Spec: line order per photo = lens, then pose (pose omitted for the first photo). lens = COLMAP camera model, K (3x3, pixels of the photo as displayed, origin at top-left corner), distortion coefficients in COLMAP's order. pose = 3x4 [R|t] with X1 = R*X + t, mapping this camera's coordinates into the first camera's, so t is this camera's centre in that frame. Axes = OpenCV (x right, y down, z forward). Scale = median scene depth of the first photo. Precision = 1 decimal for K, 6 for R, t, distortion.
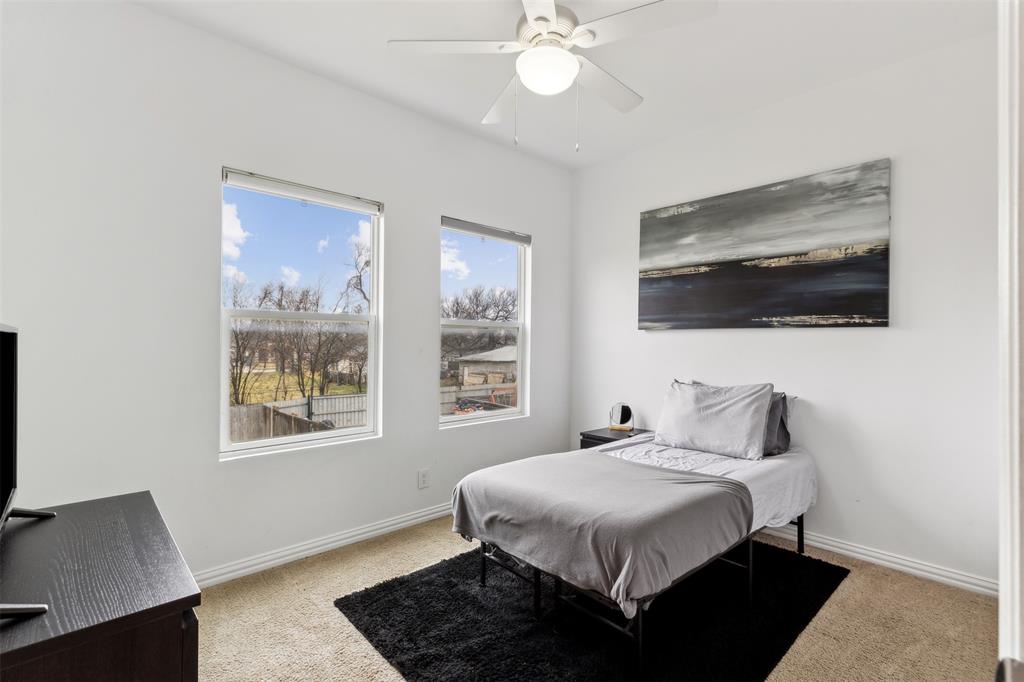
lens RADIAL K [[470.6, 0, 511.5], [0, 470.6, 339.0], [0, 0, 1]] dist [0.004711, -0.000017]
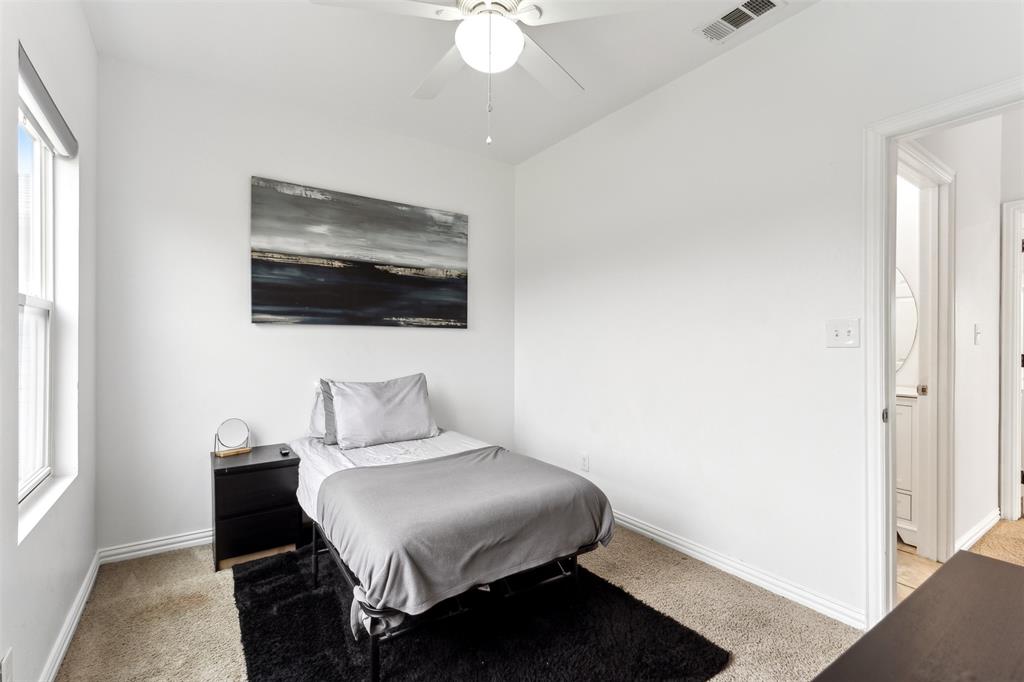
lens RADIAL K [[470.6, 0, 511.7], [0, 470.6, 344.2], [0, 0, 1]] dist [0.004711, -0.000017]
pose [[0.143383, -0.012873, 0.989583, -0.571314], [-0.010302, 0.999842, 0.014499, 0.000291], [-0.989614, -0.012273, 0.143228, 0.558437]]
